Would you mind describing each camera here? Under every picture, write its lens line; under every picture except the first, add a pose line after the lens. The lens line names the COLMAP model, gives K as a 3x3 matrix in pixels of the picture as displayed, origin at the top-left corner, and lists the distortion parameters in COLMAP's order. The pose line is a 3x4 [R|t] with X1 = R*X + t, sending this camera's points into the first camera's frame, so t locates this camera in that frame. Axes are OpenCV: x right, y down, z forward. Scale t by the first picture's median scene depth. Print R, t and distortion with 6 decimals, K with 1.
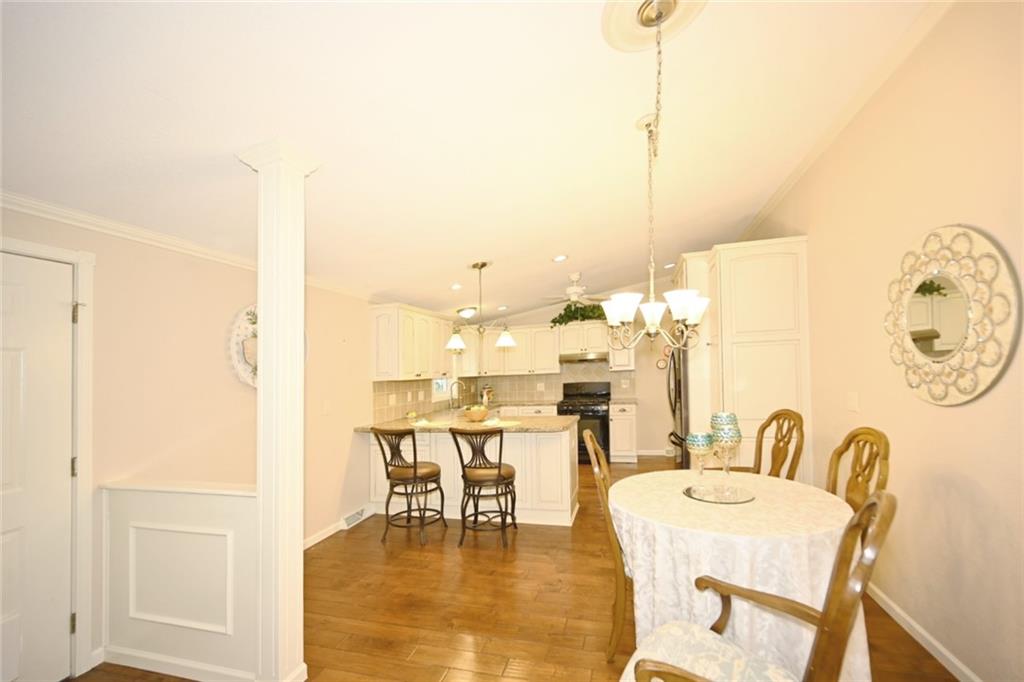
lens RADIAL K [[408.0, 0, 536.0], [0, 408.0, 358.6], [0, 0, 1]] dist [0.003588, 0.000858]
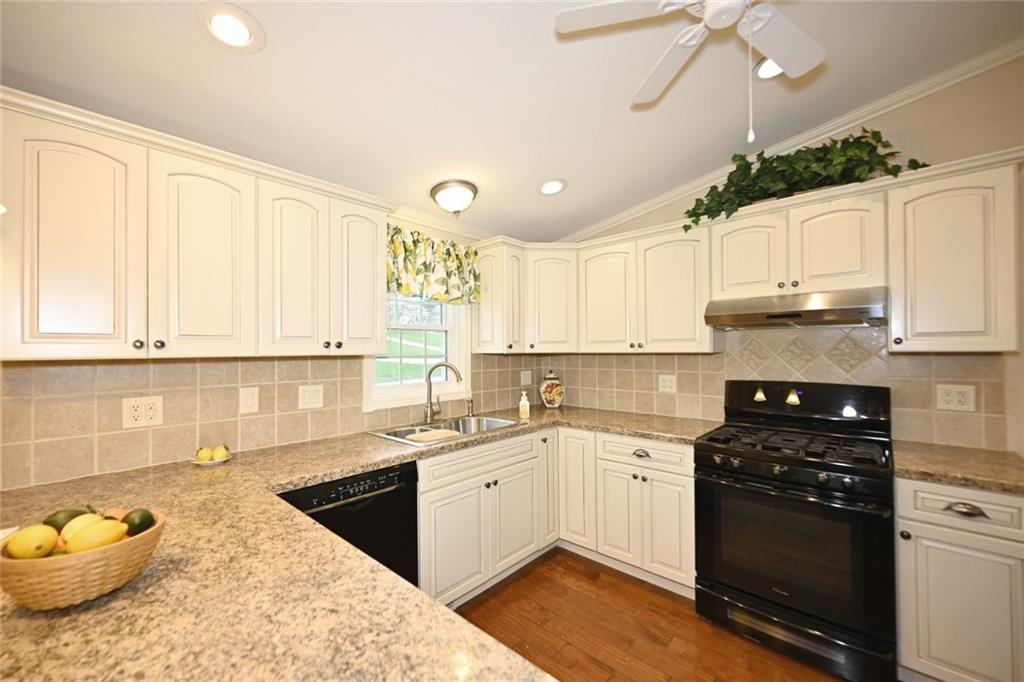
lens RADIAL K [[408.0, 0, 512.7], [0, 408.0, 344.2], [0, 0, 1]] dist [0.003588, 0.000858]
pose [[0.884718, 0.026006, -0.465400, 0.104465], [-0.012267, 0.999396, 0.032525, 0.025940], [0.465965, -0.023066, 0.884503, 0.845628]]
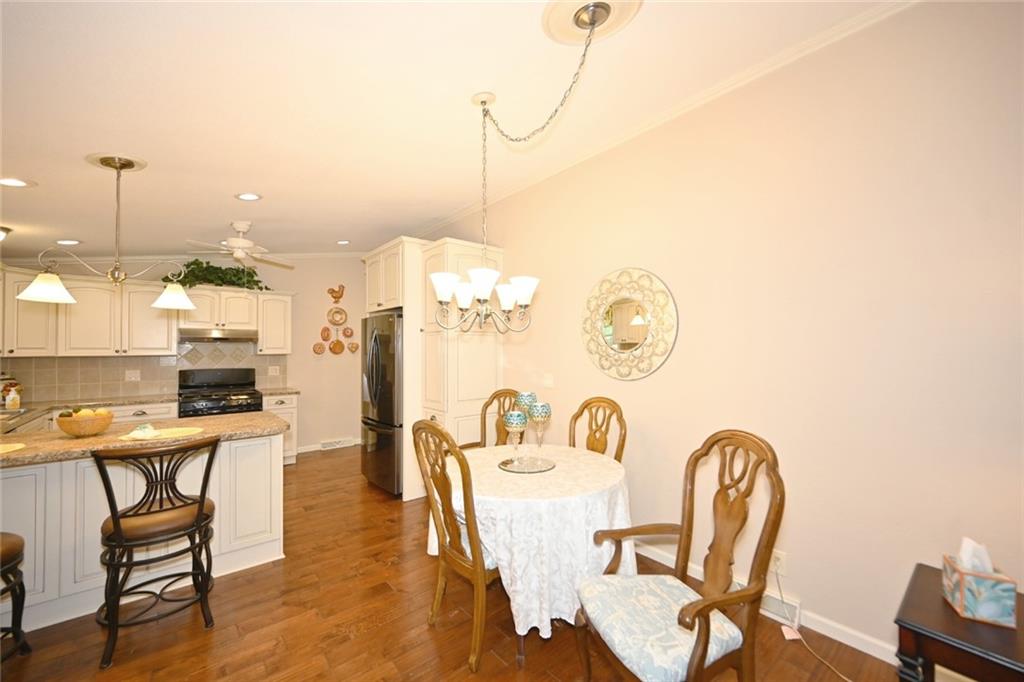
lens RADIAL K [[408.0, 0, 509.6], [0, 408.0, 346.9], [0, 0, 1]] dist [0.003588, 0.000858]
pose [[0.593347, 0.043330, 0.803780, -0.235756], [-0.043128, 0.998827, -0.022007, 0.017057], [-0.803791, -0.021607, 0.594520, 0.183211]]
